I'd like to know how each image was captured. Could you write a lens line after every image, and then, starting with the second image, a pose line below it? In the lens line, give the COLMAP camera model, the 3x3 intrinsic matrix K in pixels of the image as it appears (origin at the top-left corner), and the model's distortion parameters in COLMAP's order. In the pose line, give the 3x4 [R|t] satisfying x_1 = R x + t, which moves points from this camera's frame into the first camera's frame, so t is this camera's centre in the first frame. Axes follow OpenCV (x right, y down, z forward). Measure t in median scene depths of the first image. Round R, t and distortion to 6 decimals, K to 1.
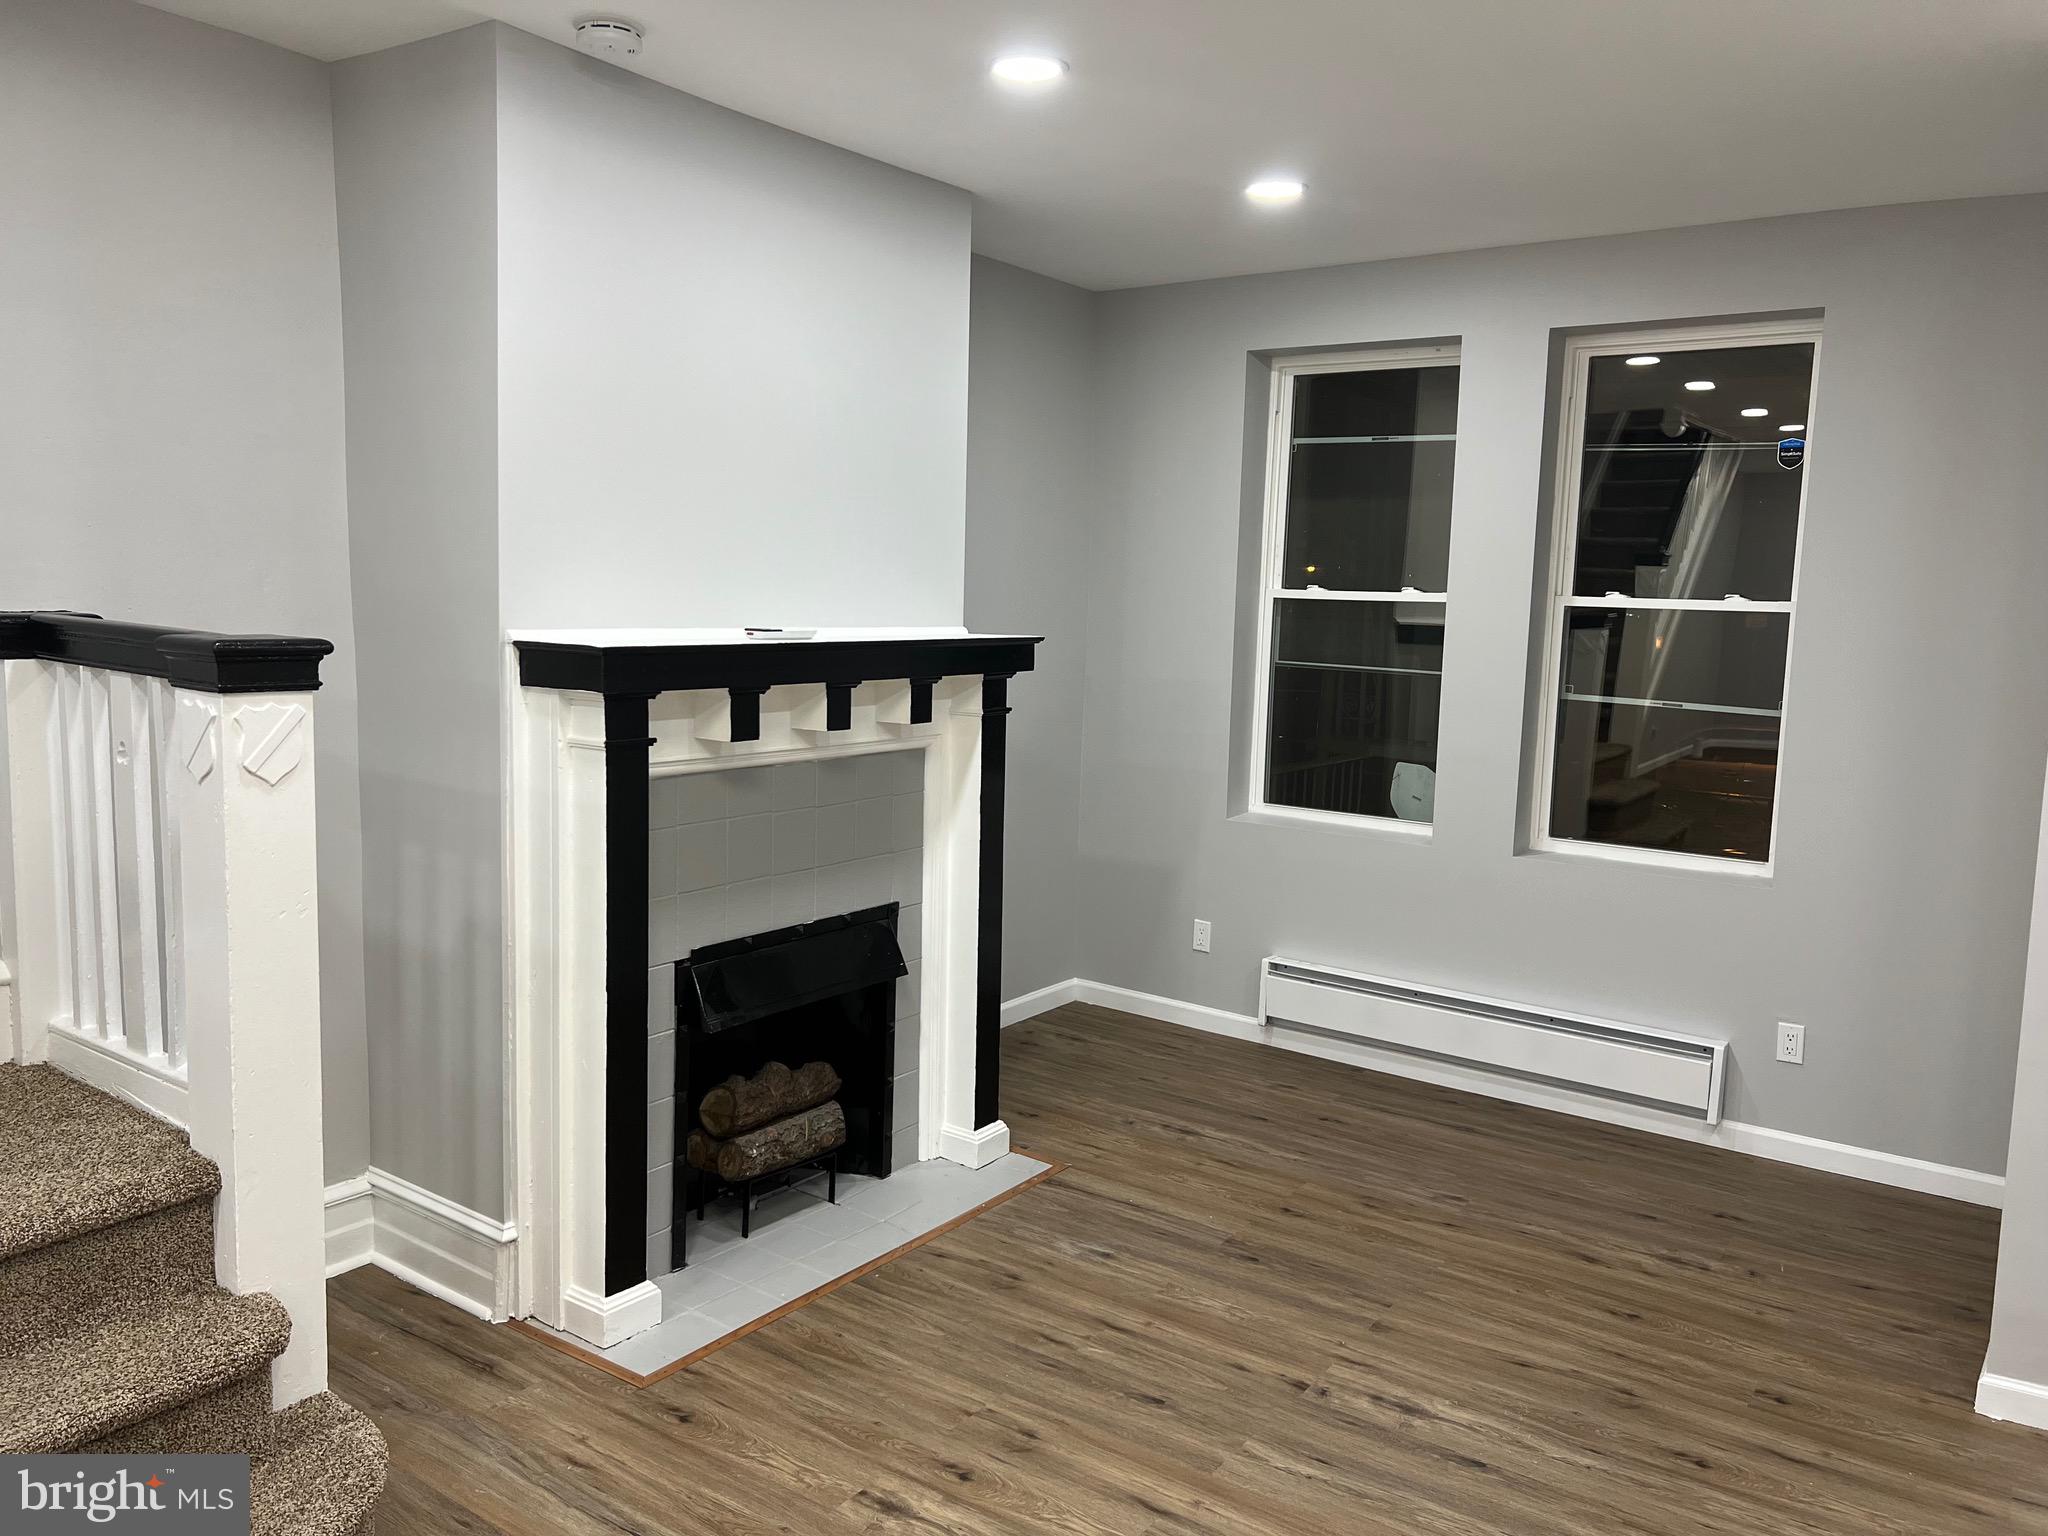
lens RADIAL K [[1545.9, 0, 1007.2], [0, 1545.9, 767.8], [0, 0, 1]] dist [0.030941, -0.008491]
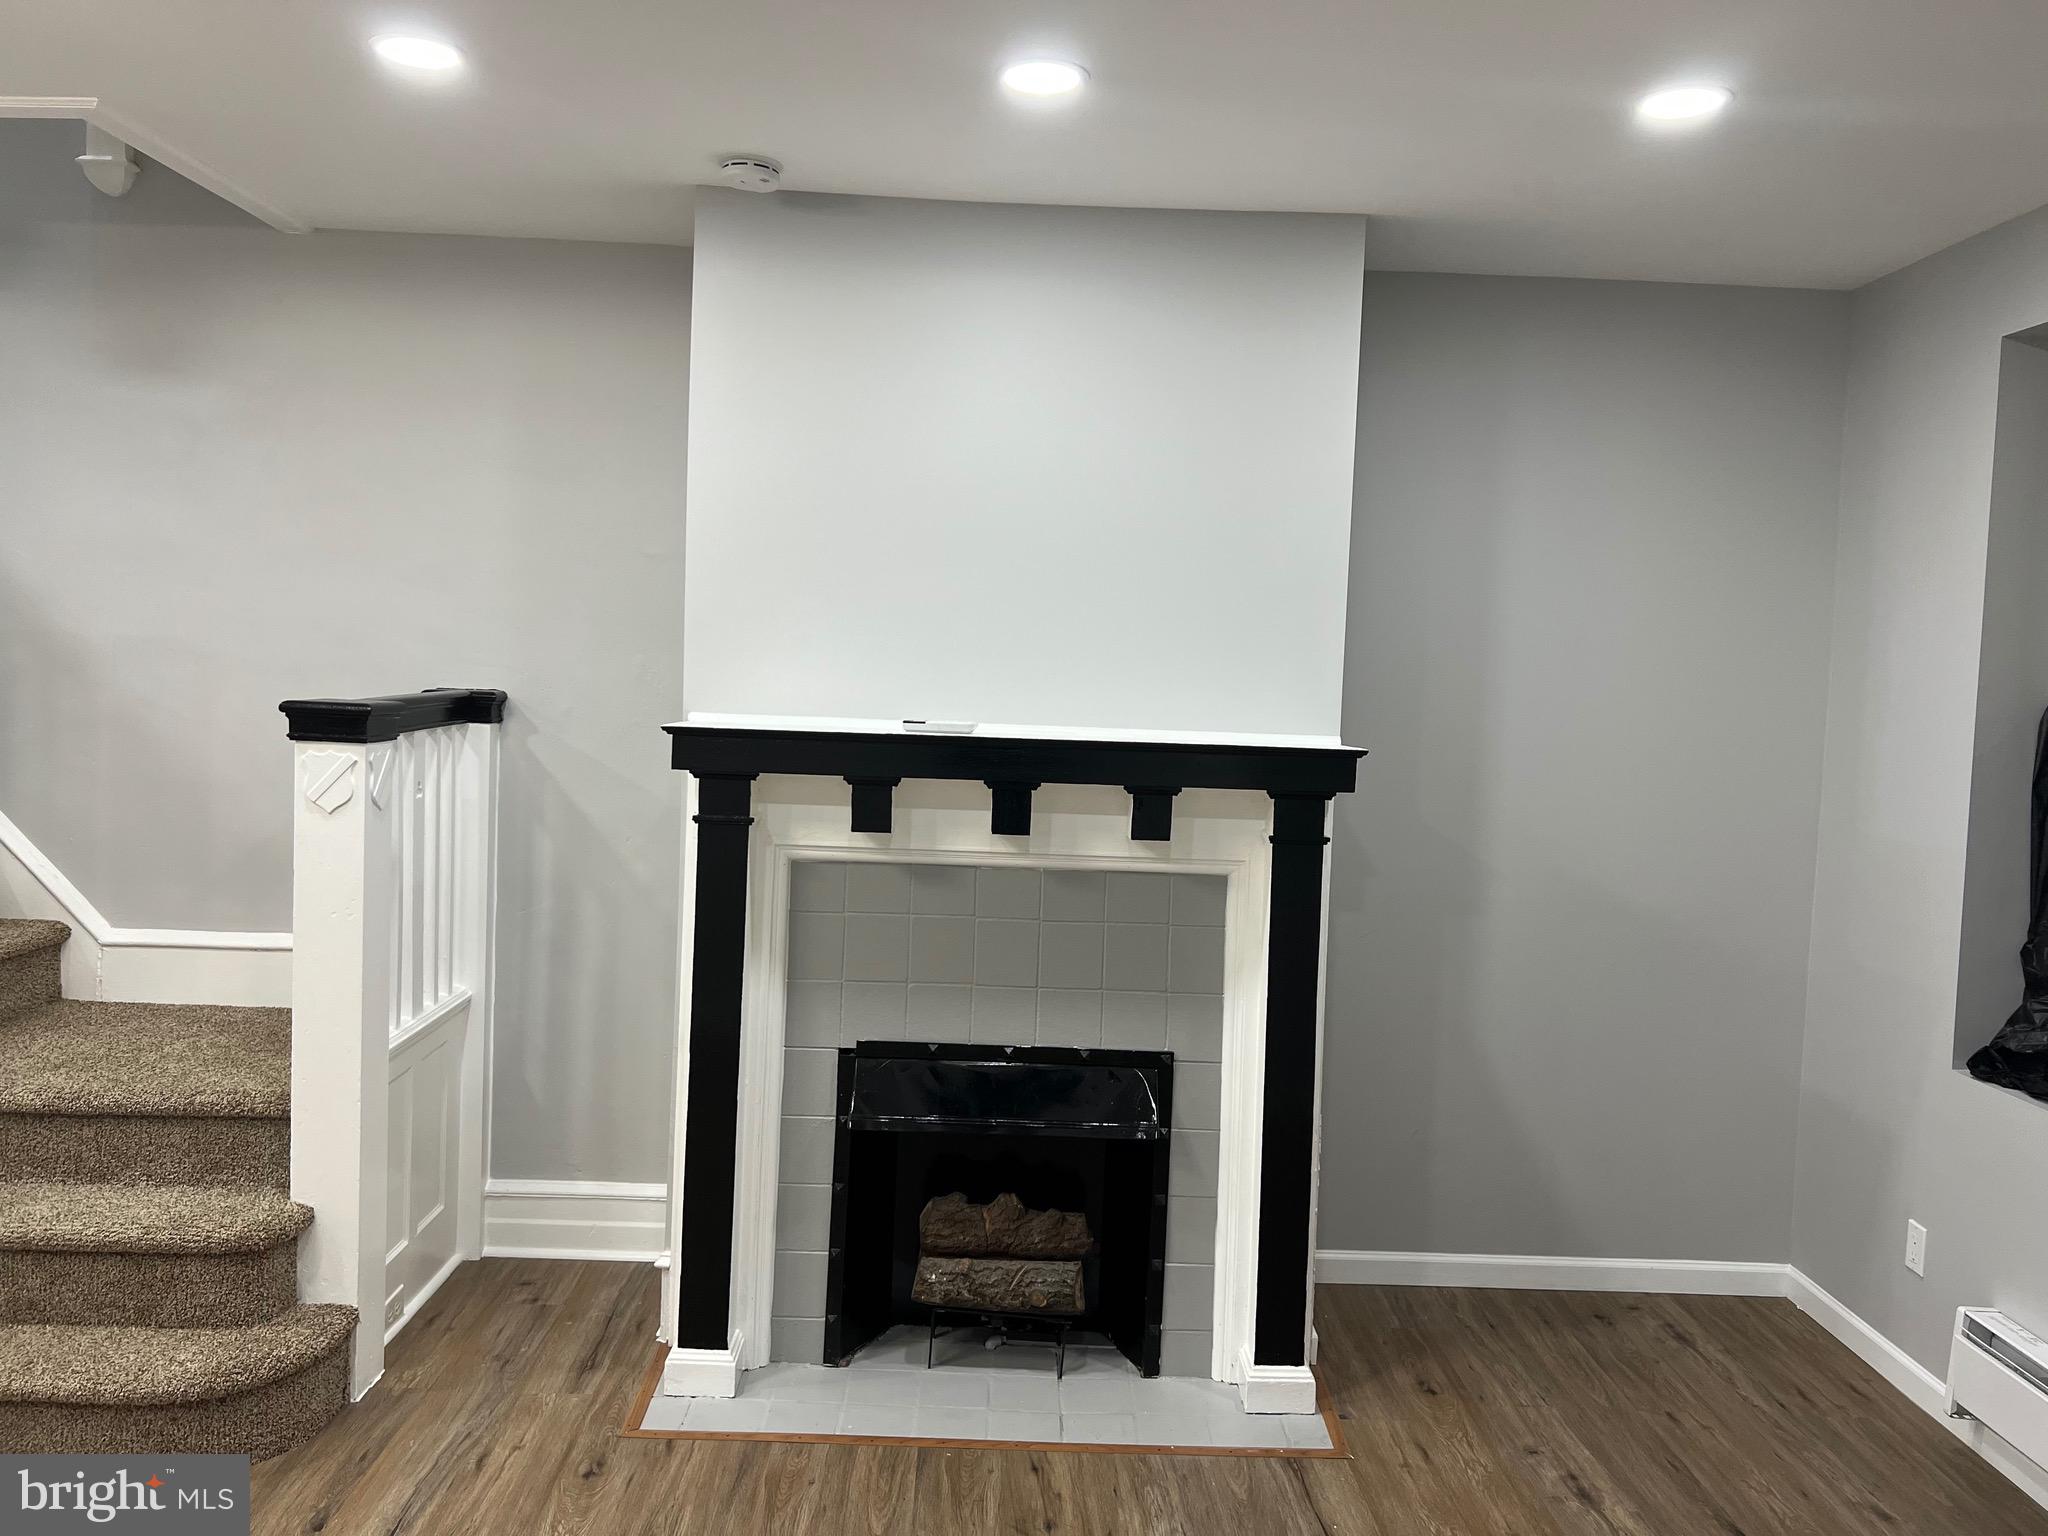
lens RADIAL K [[1545.9, 0, 1007.2], [0, 1545.9, 767.8], [0, 0, 1]] dist [0.030941, -0.008491]
pose [[0.597543, 0.045171, -0.800563, 0.579099], [-0.116484, 0.992711, -0.030931, -0.033306], [0.793331, 0.111735, 0.598449, 0.422881]]
